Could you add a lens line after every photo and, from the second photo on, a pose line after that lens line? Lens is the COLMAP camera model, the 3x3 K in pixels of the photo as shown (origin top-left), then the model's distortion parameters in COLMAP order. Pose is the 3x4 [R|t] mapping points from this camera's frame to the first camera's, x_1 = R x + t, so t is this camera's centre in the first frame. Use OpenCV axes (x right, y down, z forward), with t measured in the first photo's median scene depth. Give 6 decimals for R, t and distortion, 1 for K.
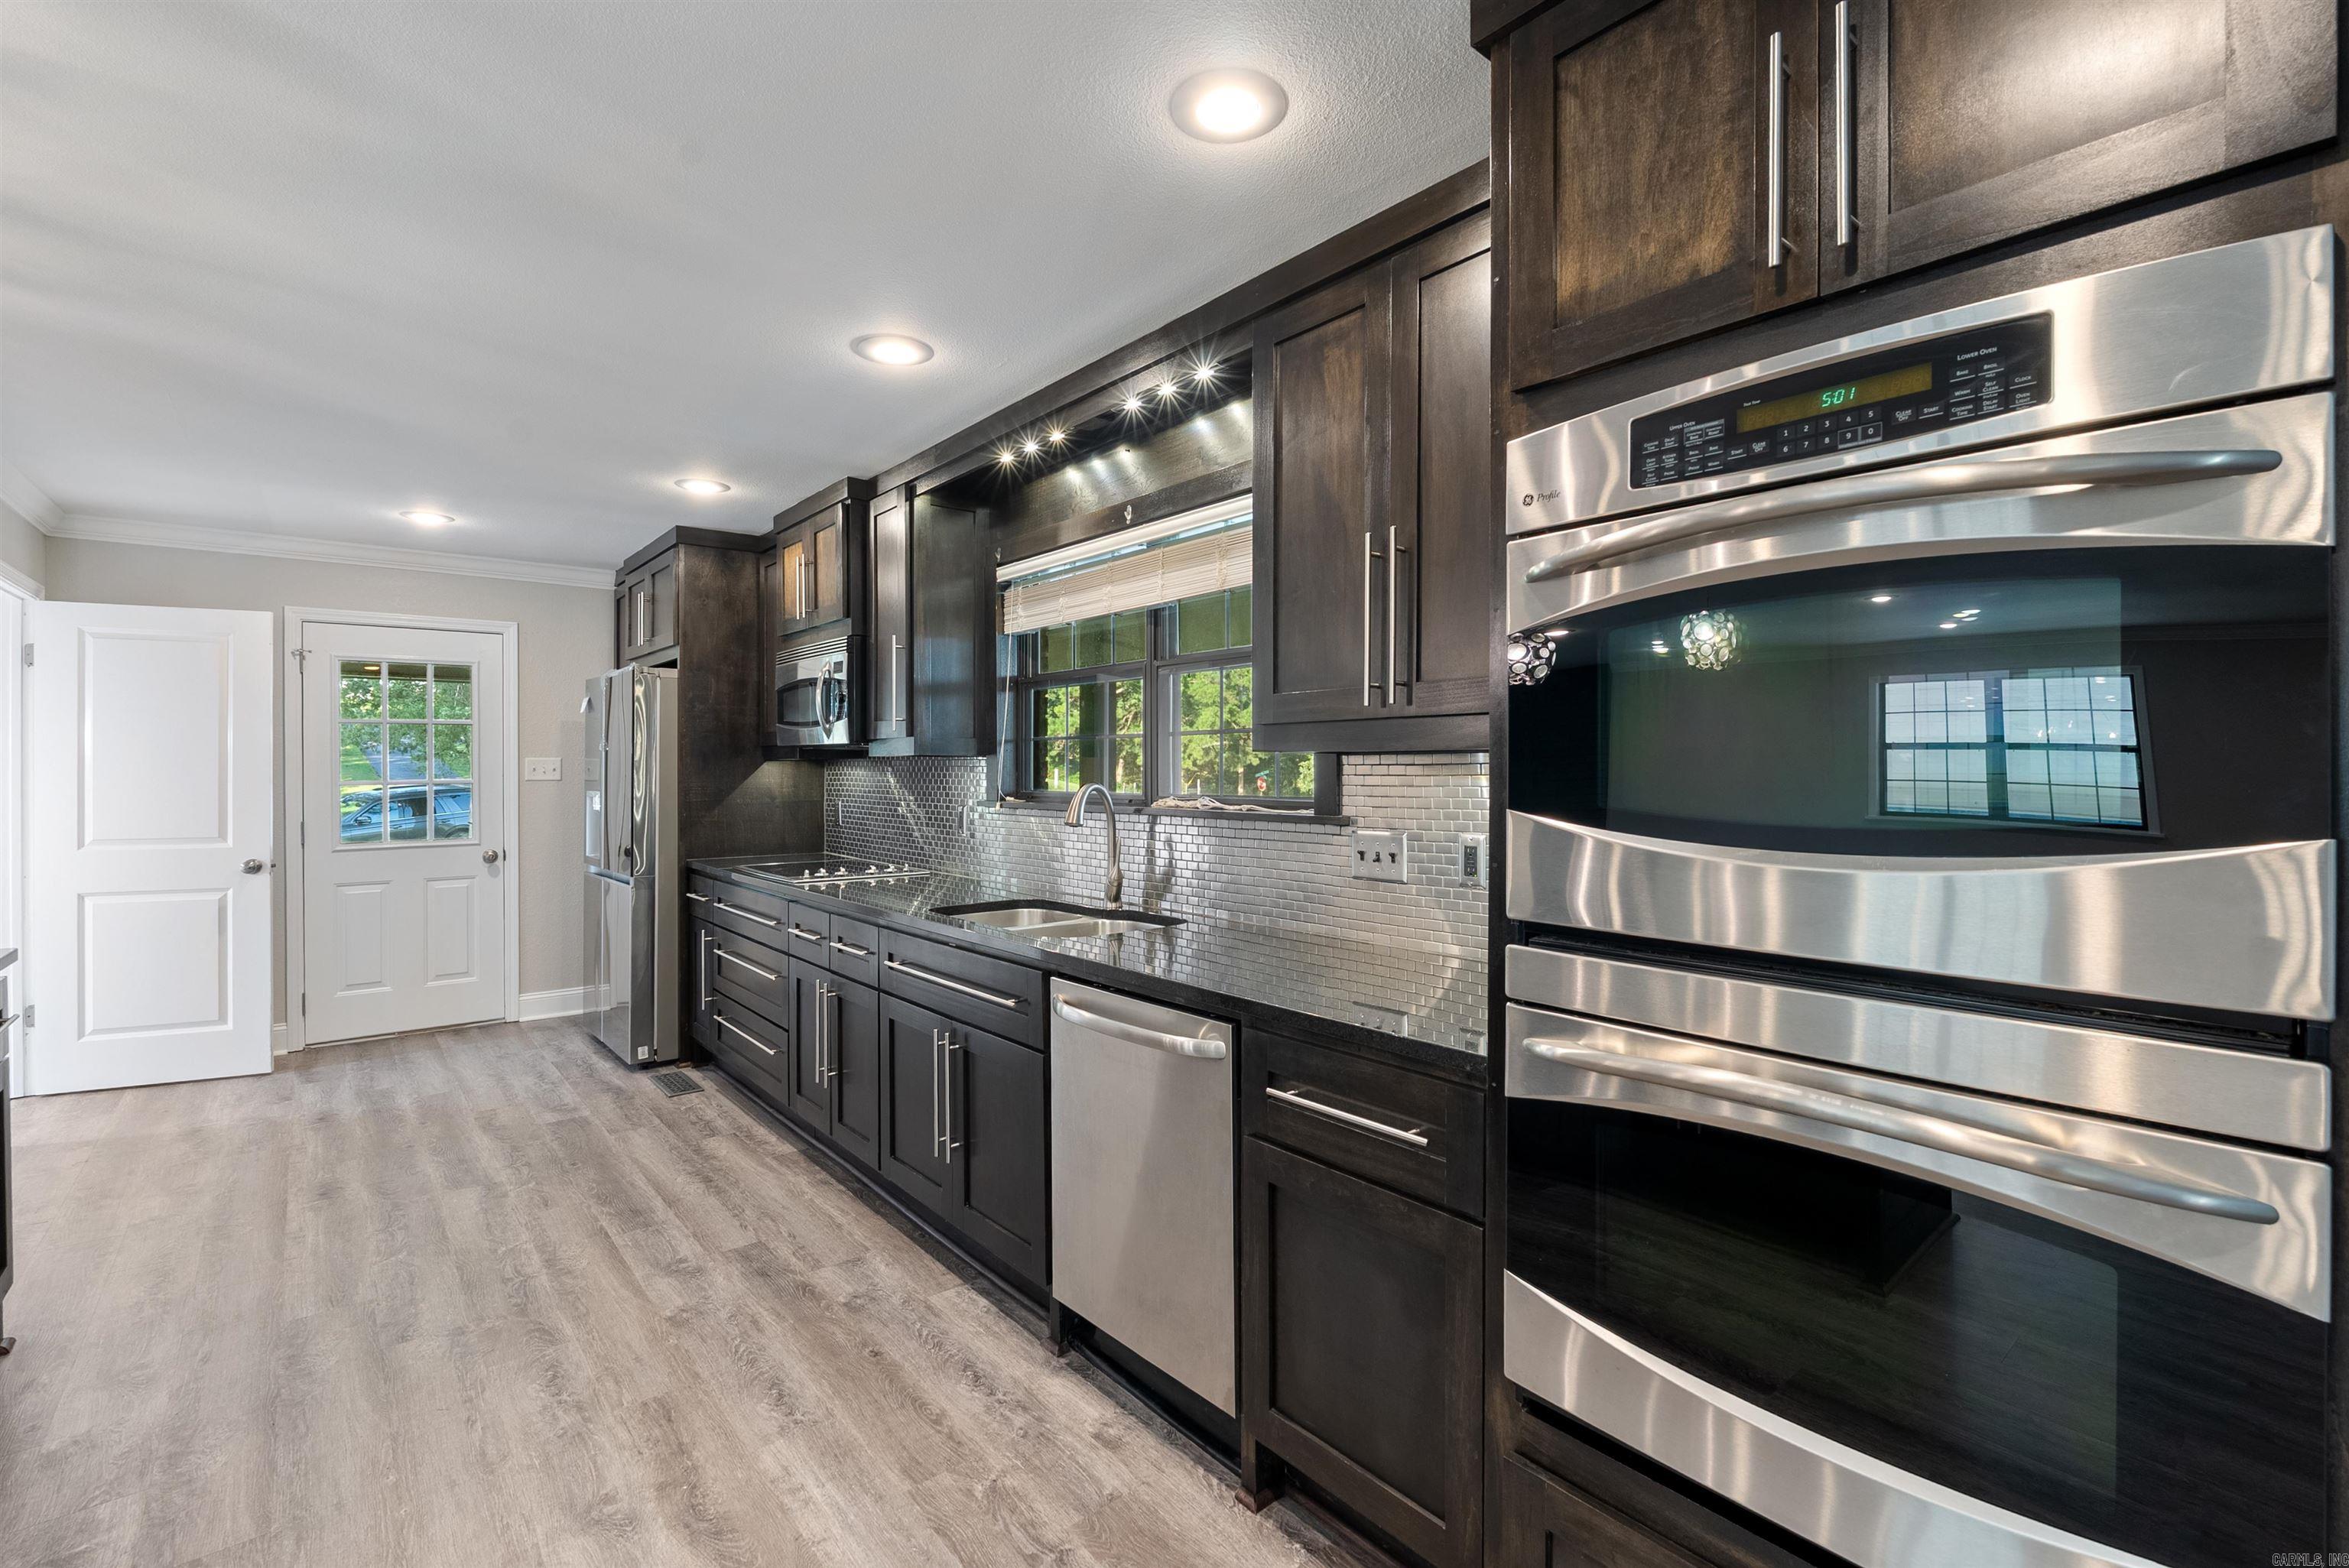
lens RADIAL K [[1032.0, 0, 1192.9], [0, 1032.0, 764.6], [0, 0, 1]] dist [-0.003541, -0.000204]
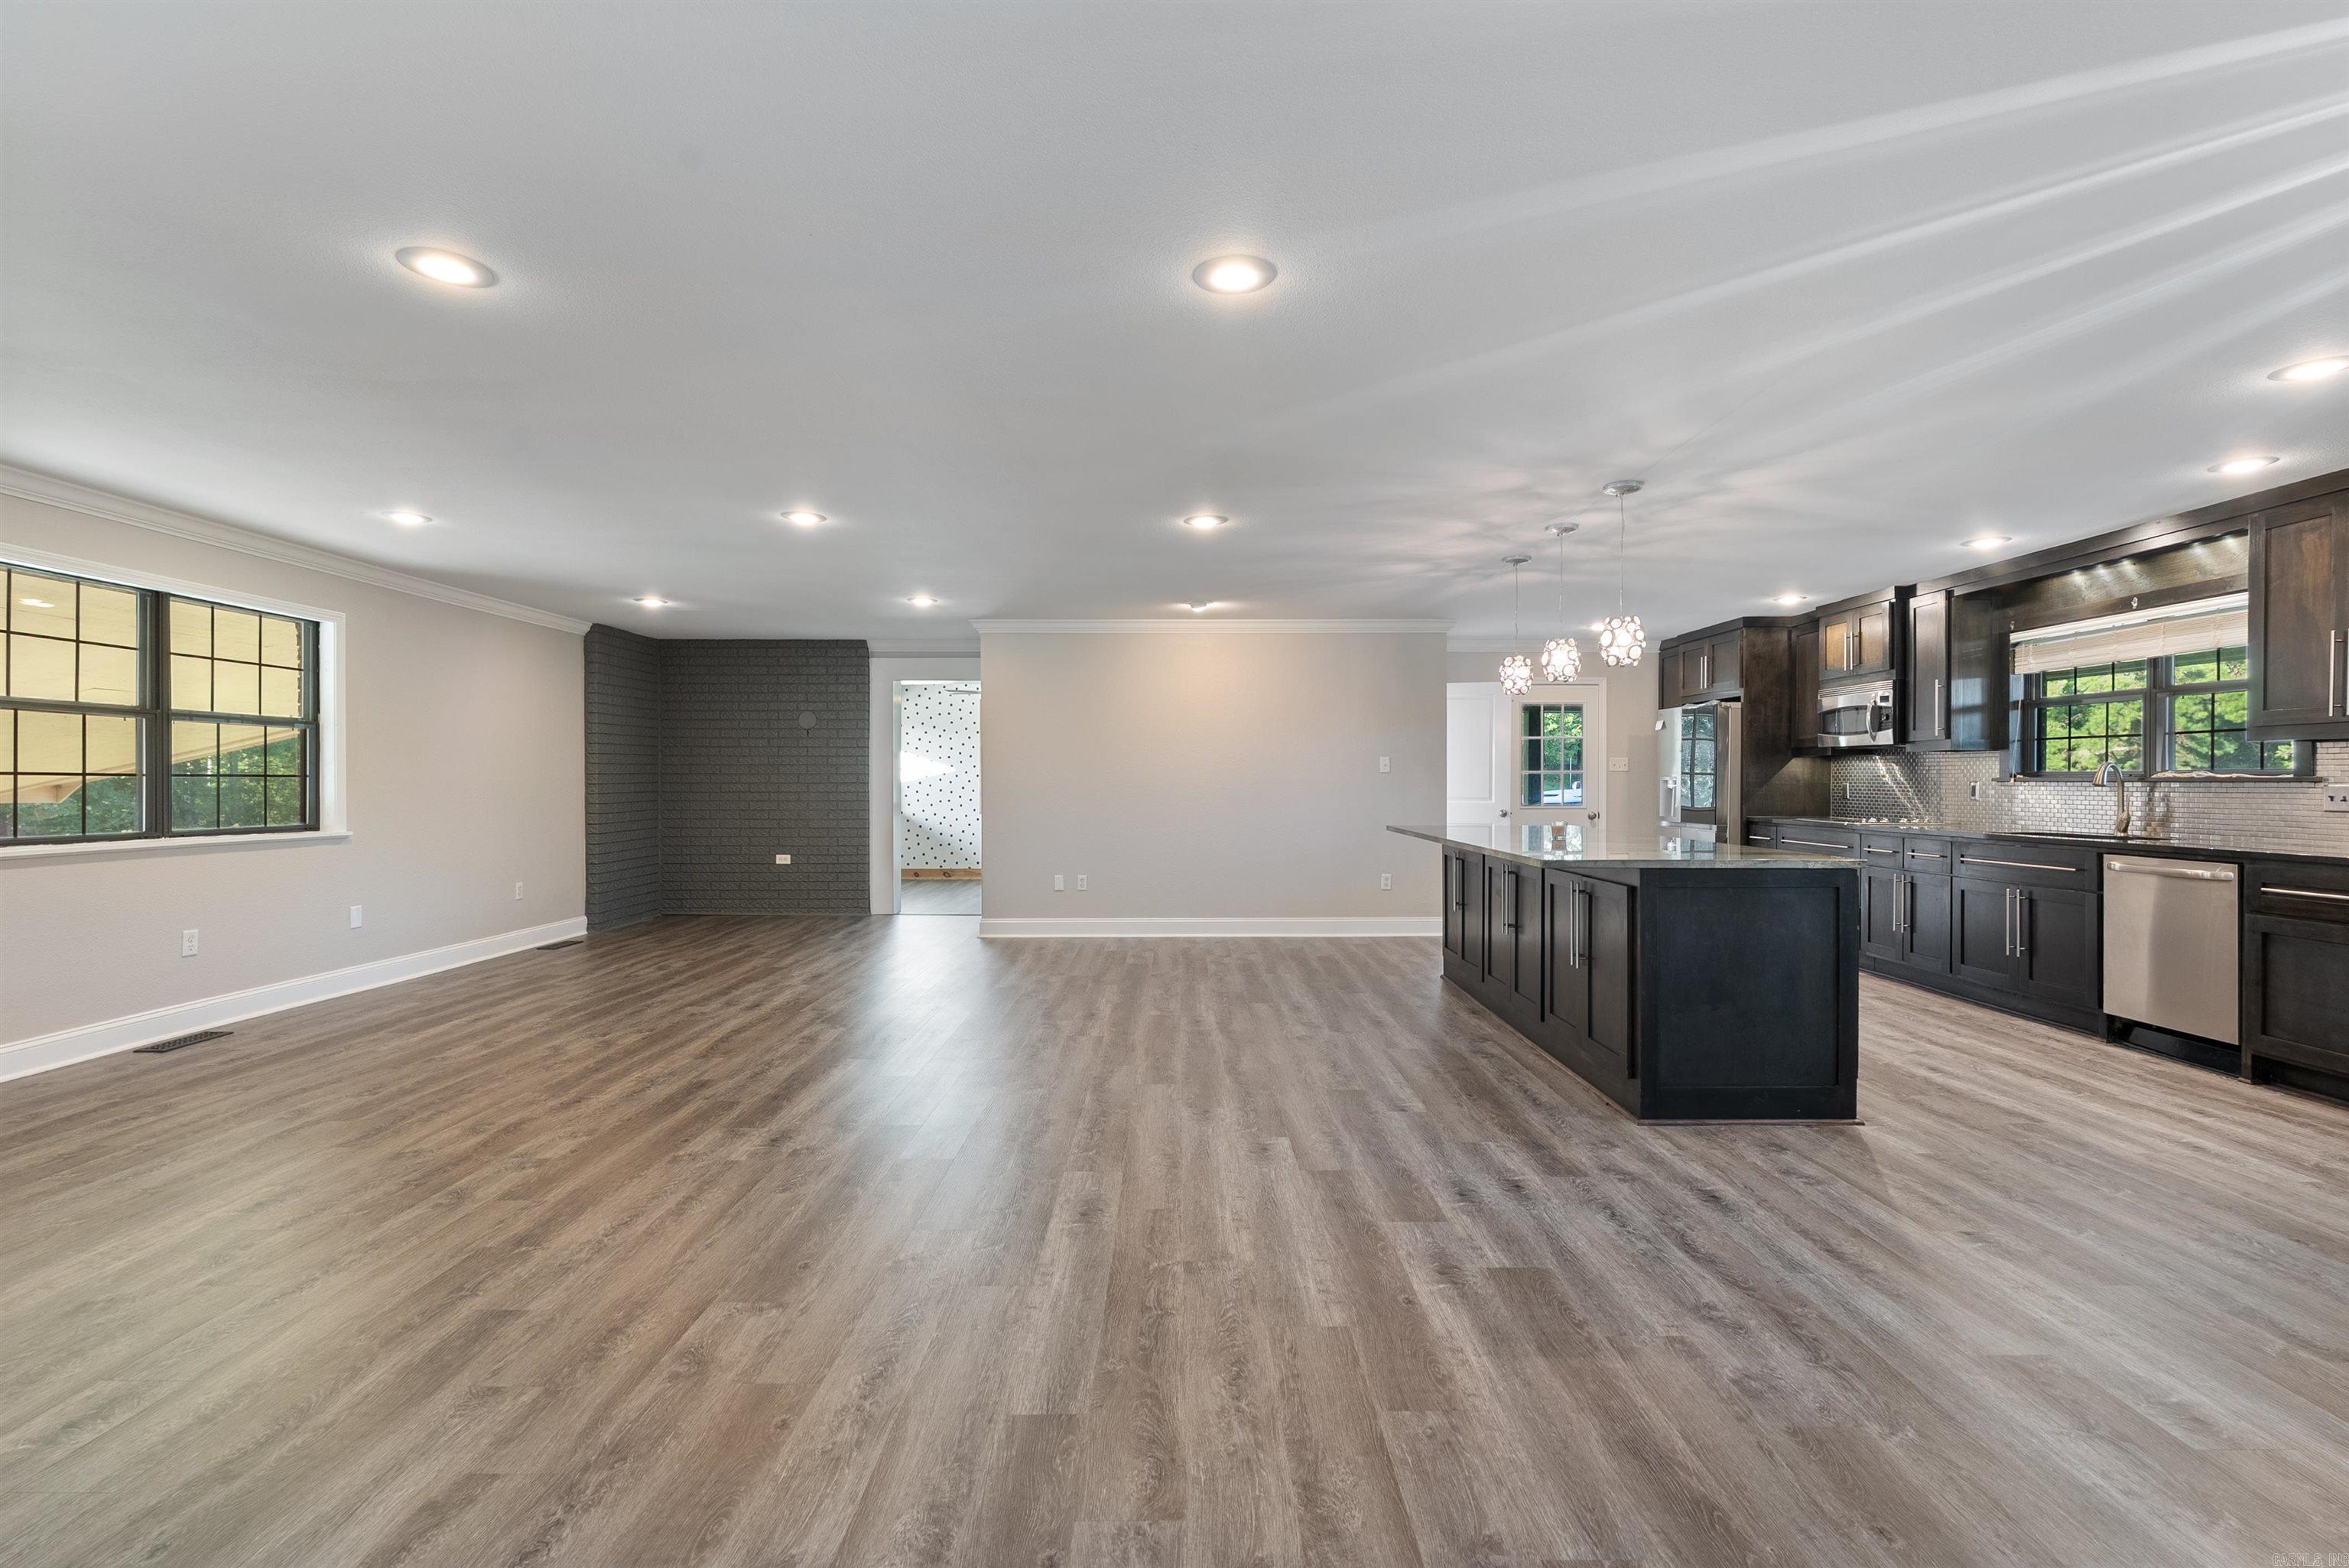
lens RADIAL K [[1032.0, 0, 1178.0], [0, 1032.0, 782.9], [0, 0, 1]] dist [-0.003541, -0.000204]
pose [[0.757269, 0.005568, -0.653080, -0.122784], [-0.000371, 0.999967, 0.008097, 0.030738], [0.653103, -0.005889, 0.757246, -1.076420]]
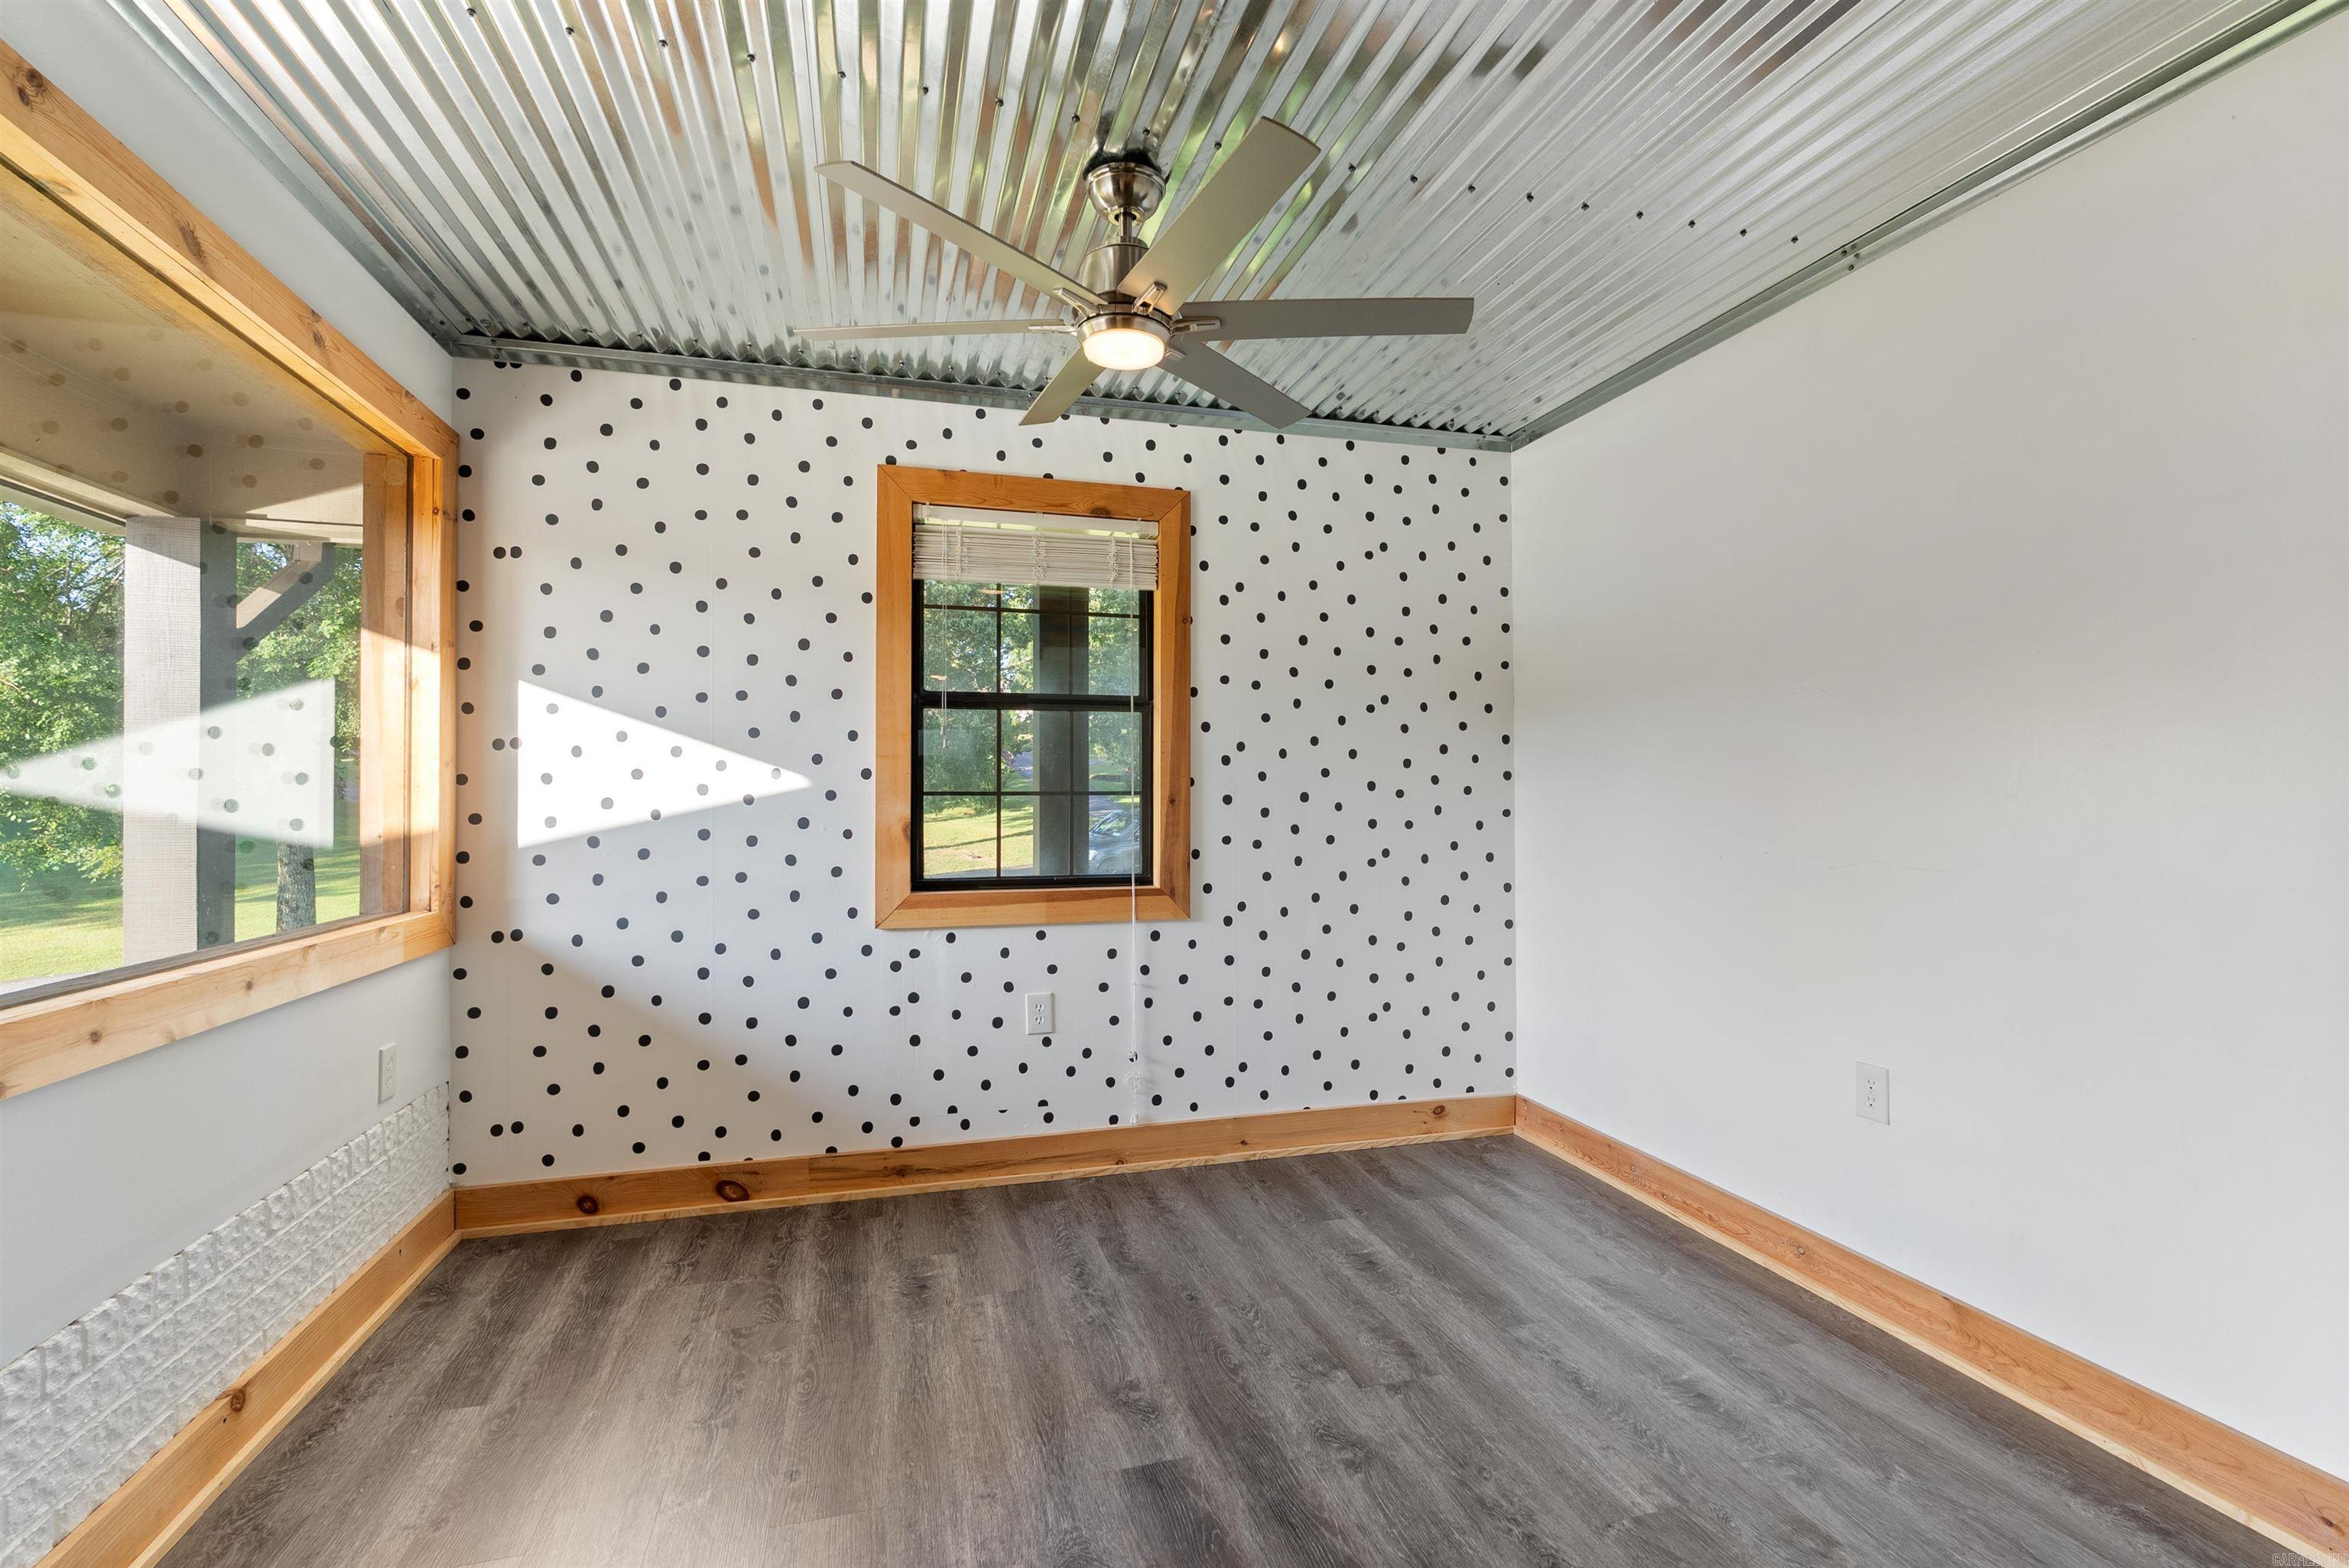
lens RADIAL K [[1032.0, 0, 1163.3], [0, 1032.0, 790.0], [0, 0, 1]] dist [-0.003541, -0.000204]
pose [[0.901737, -0.002009, -0.432280, -2.209974], [-0.001456, 0.999969, -0.007685, 0.054164], [0.432282, 0.007559, 0.901707, 0.378712]]
